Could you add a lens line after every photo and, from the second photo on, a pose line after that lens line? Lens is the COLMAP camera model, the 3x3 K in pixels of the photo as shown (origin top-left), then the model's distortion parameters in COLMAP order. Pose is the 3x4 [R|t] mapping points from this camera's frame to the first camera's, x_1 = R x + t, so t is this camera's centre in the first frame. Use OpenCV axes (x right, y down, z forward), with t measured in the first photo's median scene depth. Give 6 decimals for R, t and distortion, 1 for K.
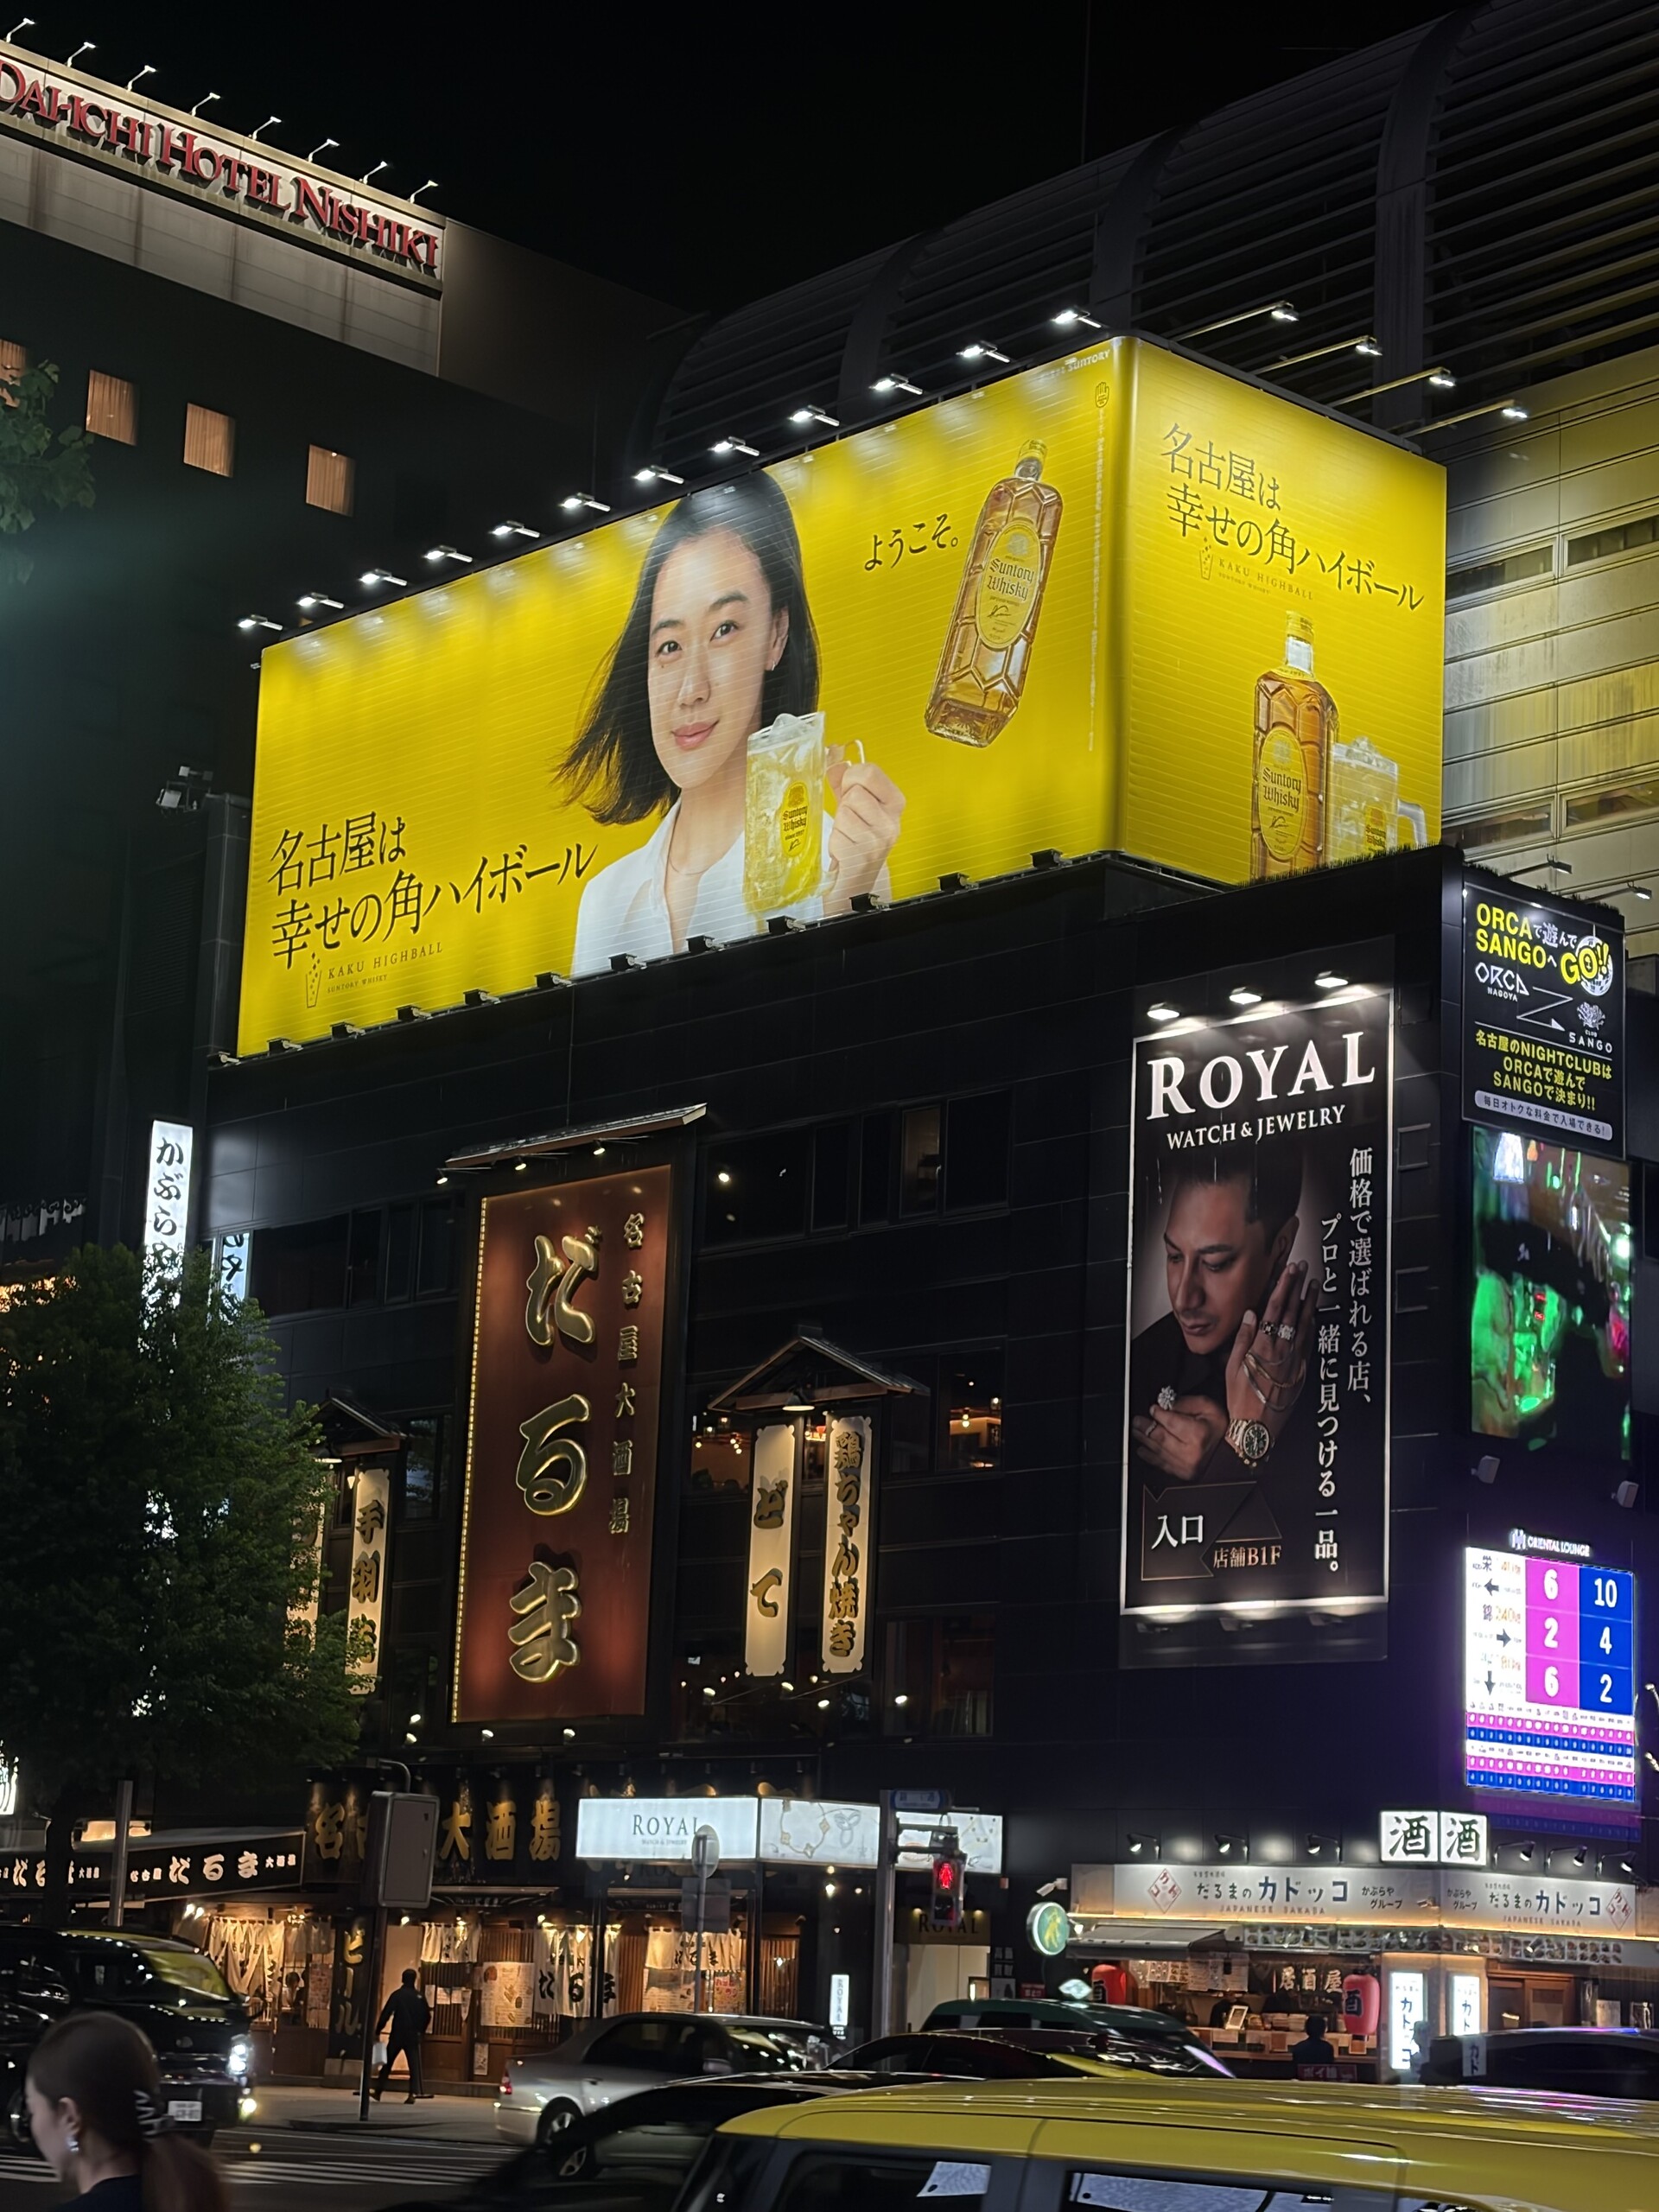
lens RADIAL K [[4151.9, 0, 822.6], [0, 4151.9, 1117.1], [0, 0, 1]] dist [0.177065, 0.000000]
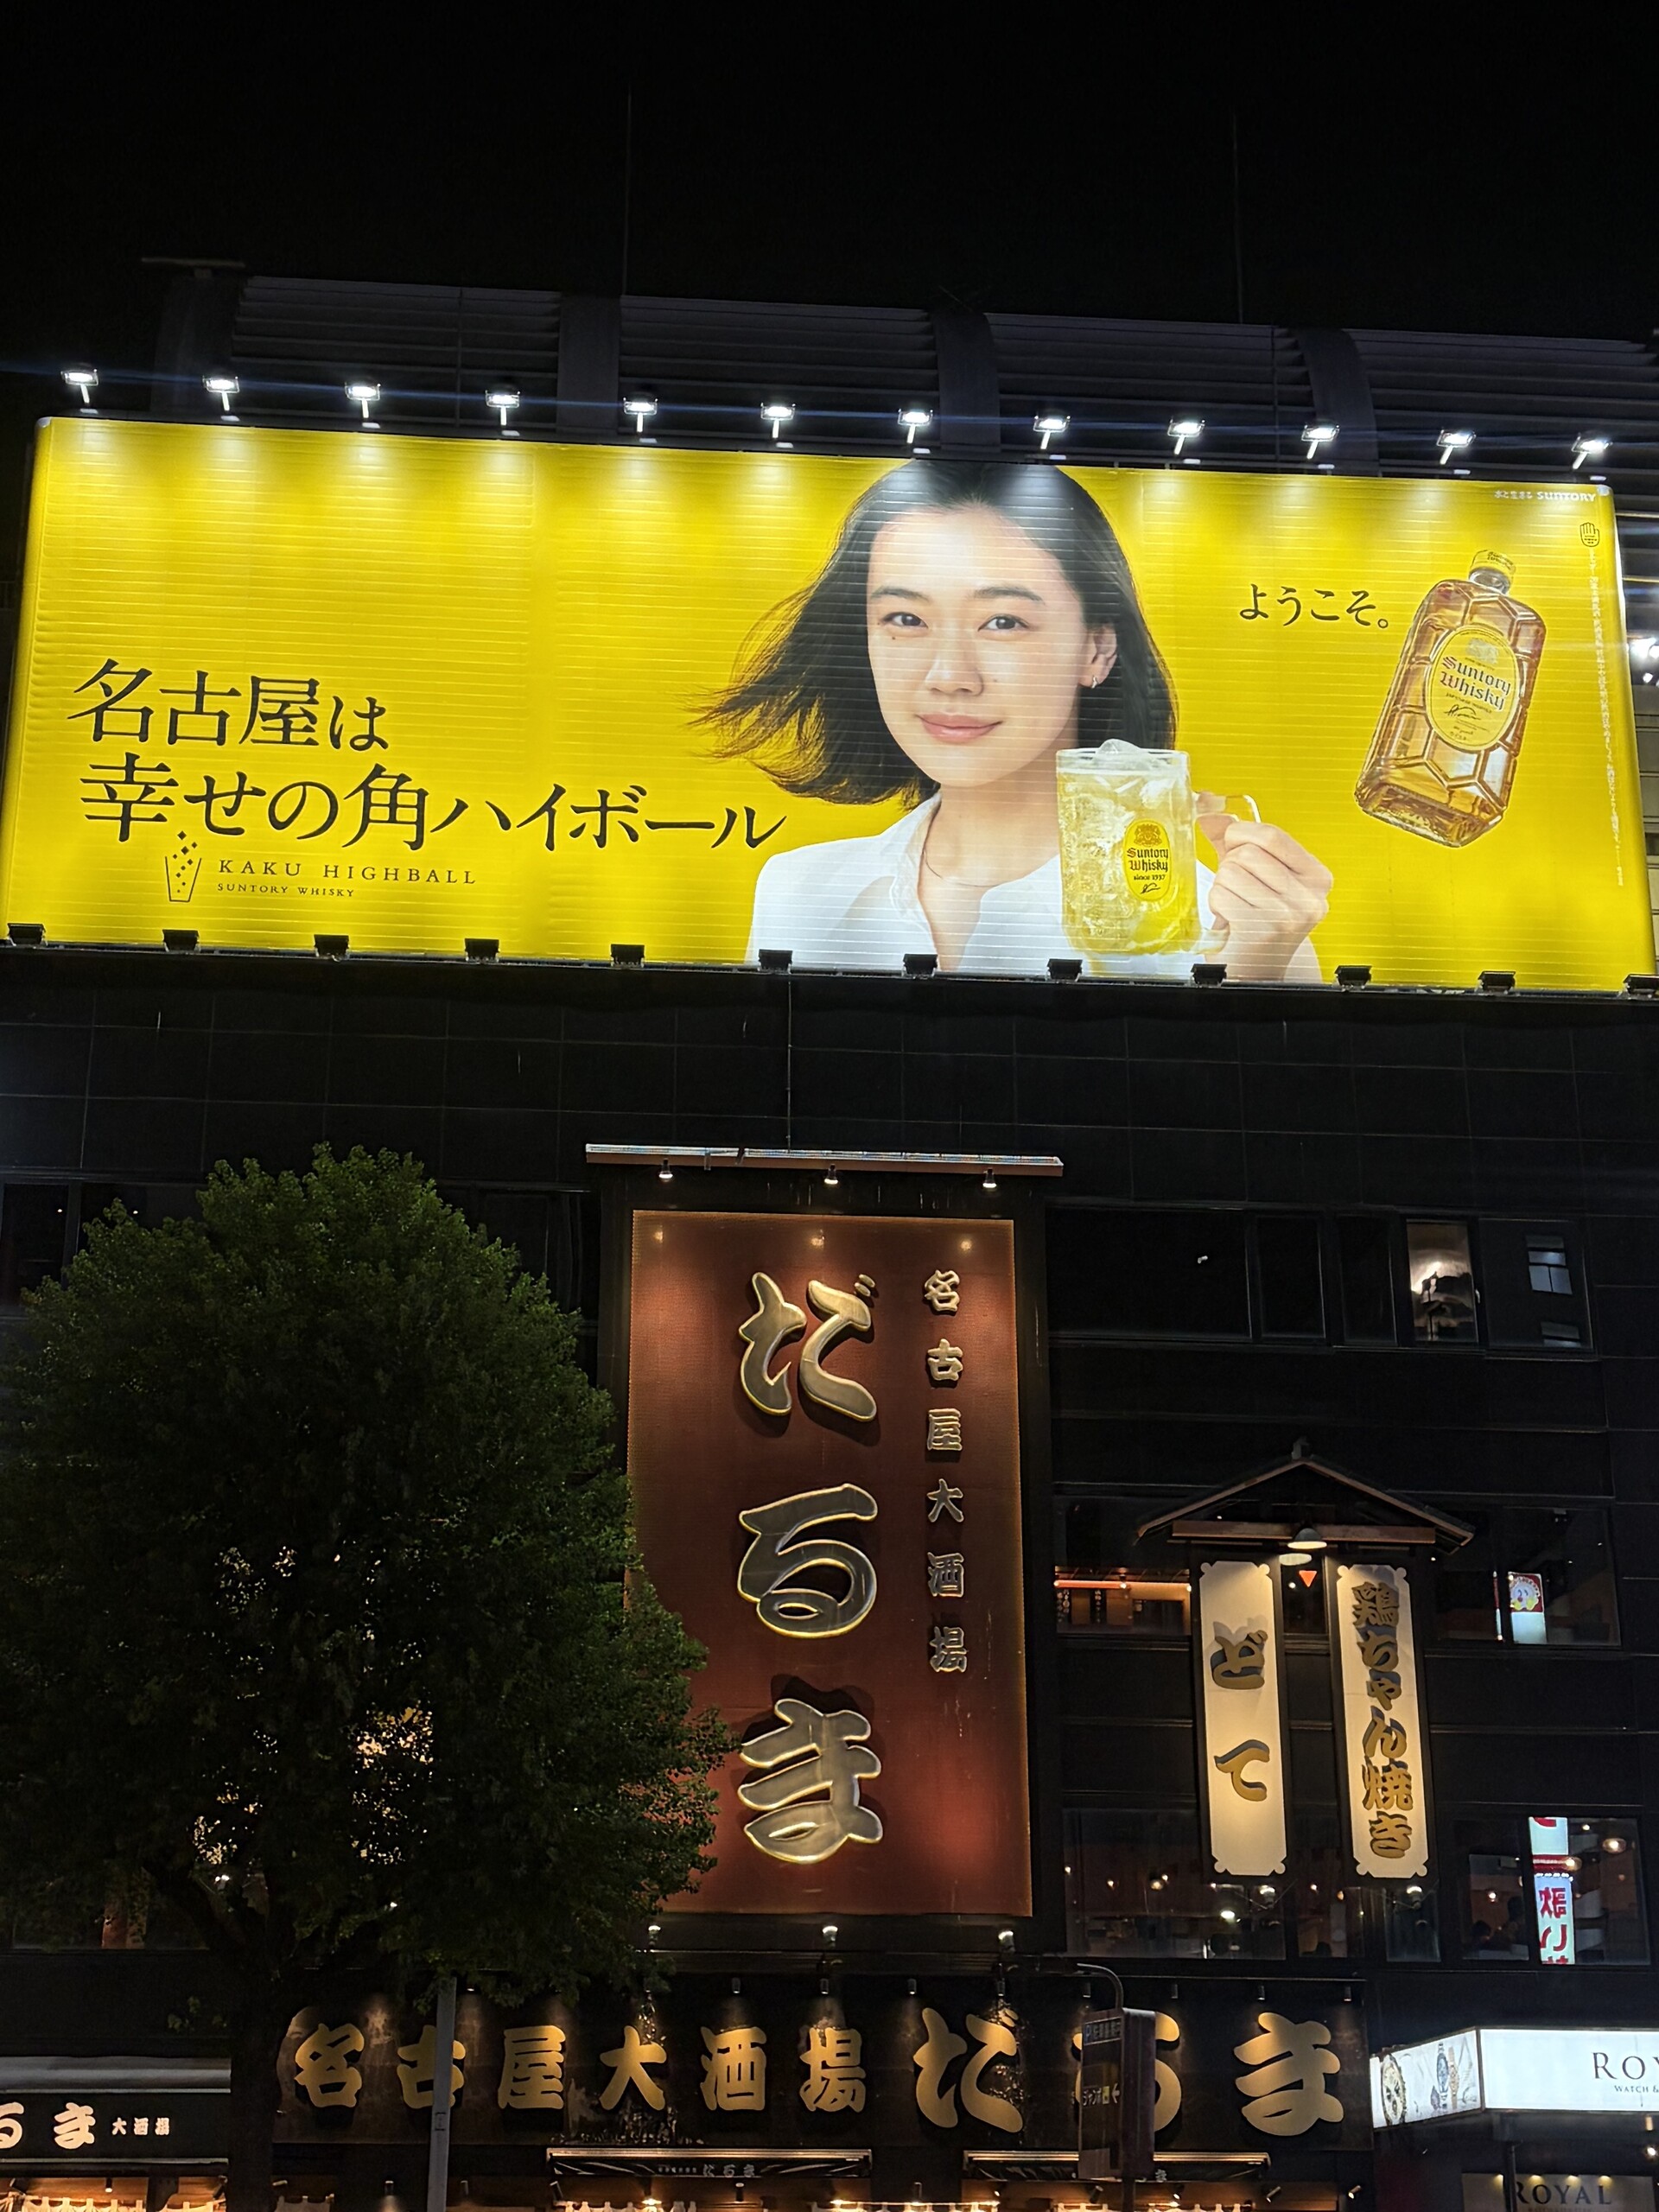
lens RADIAL K [[3122.1, 0, 830.9], [0, 3122.1, 1116.3], [0, 0, 1]] dist [0.132010, 0.000000]
pose [[0.613965, 0.239574, 0.752098, -0.517742], [-0.140984, 0.970789, -0.194146, 0.114167], [-0.776641, 0.013165, 0.629806, 0.637344]]
